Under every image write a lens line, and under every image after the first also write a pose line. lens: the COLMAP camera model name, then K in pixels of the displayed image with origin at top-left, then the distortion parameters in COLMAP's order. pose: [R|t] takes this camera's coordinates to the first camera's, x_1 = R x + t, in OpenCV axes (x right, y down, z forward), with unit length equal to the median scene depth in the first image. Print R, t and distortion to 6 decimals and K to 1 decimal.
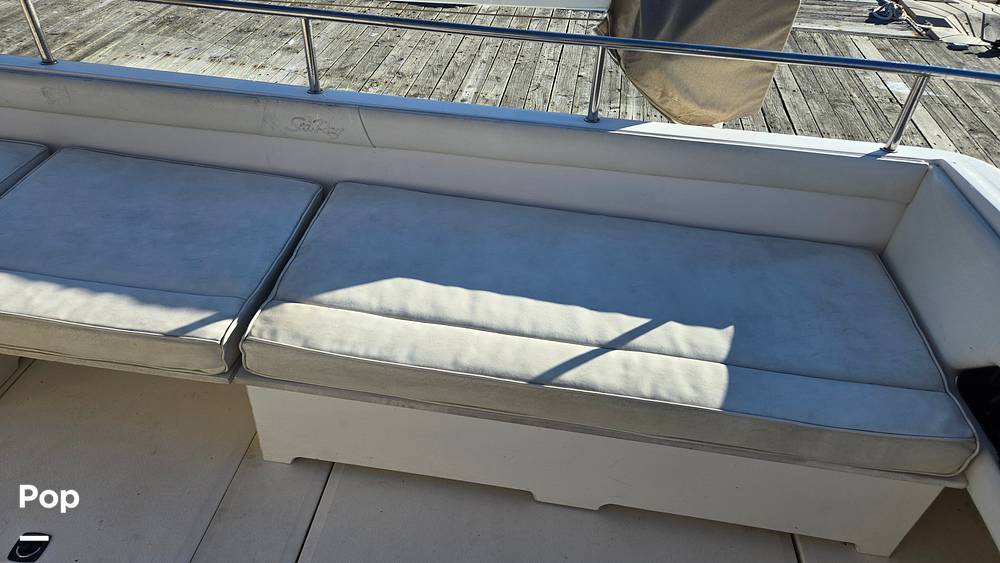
lens RADIAL K [[652.9, 0, 494.0], [0, 652.9, 275.3], [0, 0, 1]] dist [0.063246, -0.049100]
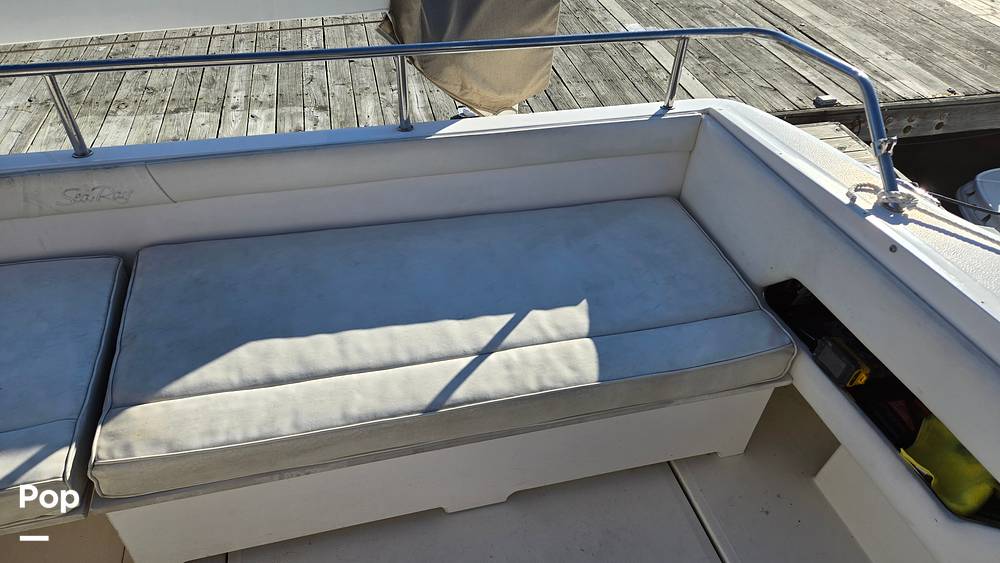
lens RADIAL K [[647.7, 0, 488.0], [0, 647.7, 277.3], [0, 0, 1]] dist [0.068834, -0.056402]
pose [[0.928365, -0.251954, 0.273236, -0.063573], [0.234929, 0.967466, 0.093903, -0.089298], [-0.288006, -0.022985, 0.957353, 0.024855]]
